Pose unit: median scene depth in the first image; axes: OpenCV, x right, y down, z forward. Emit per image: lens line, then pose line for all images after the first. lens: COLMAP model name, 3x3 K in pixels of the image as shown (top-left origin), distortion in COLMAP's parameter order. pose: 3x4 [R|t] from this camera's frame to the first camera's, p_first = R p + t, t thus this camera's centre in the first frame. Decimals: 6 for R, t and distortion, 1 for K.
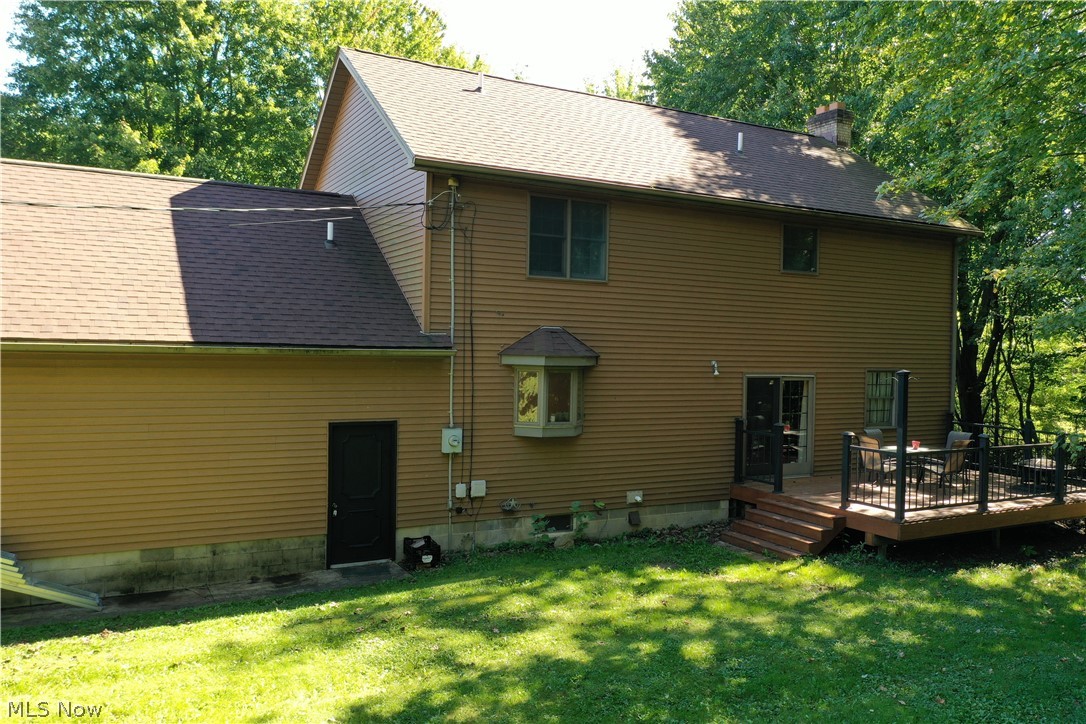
lens RADIAL K [[855.9, 0, 541.6], [0, 855.9, 361.4], [0, 0, 1]] dist [-0.011255, 0.000397]
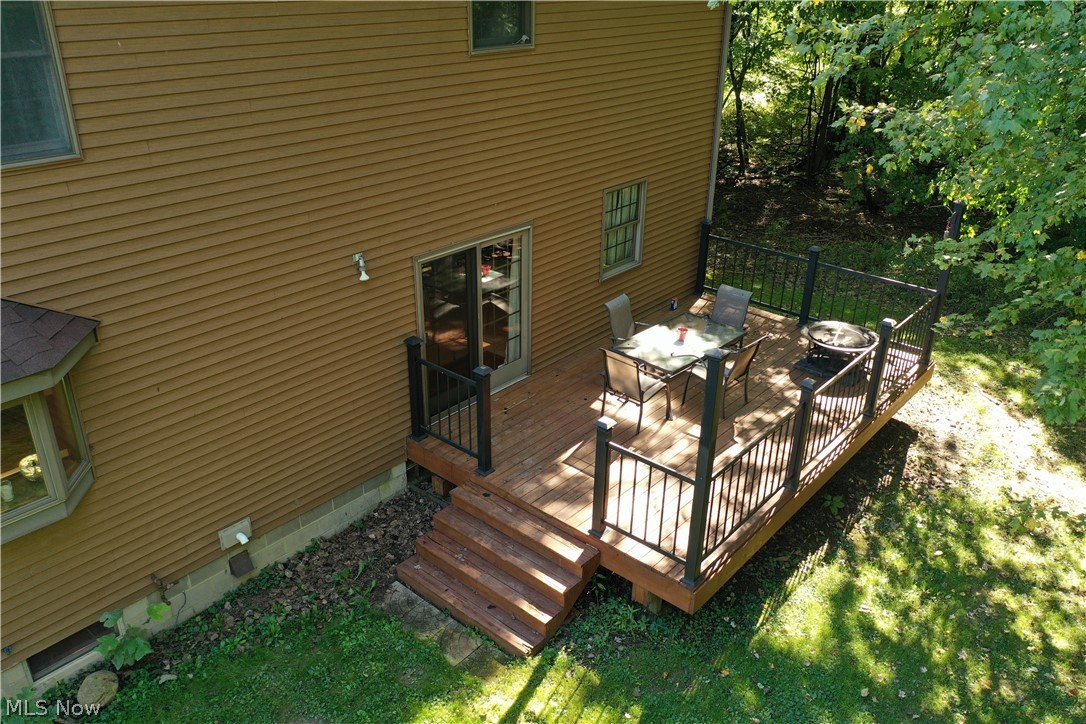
lens RADIAL K [[855.9, 0, 543.8], [0, 855.9, 363.1], [0, 0, 1]] dist [-0.011255, 0.000397]
pose [[0.933488, -0.158082, 0.321884, 0.127886], [0.007161, 0.905632, 0.424003, -0.163279], [-0.358536, -0.393497, 0.846529, 0.483822]]
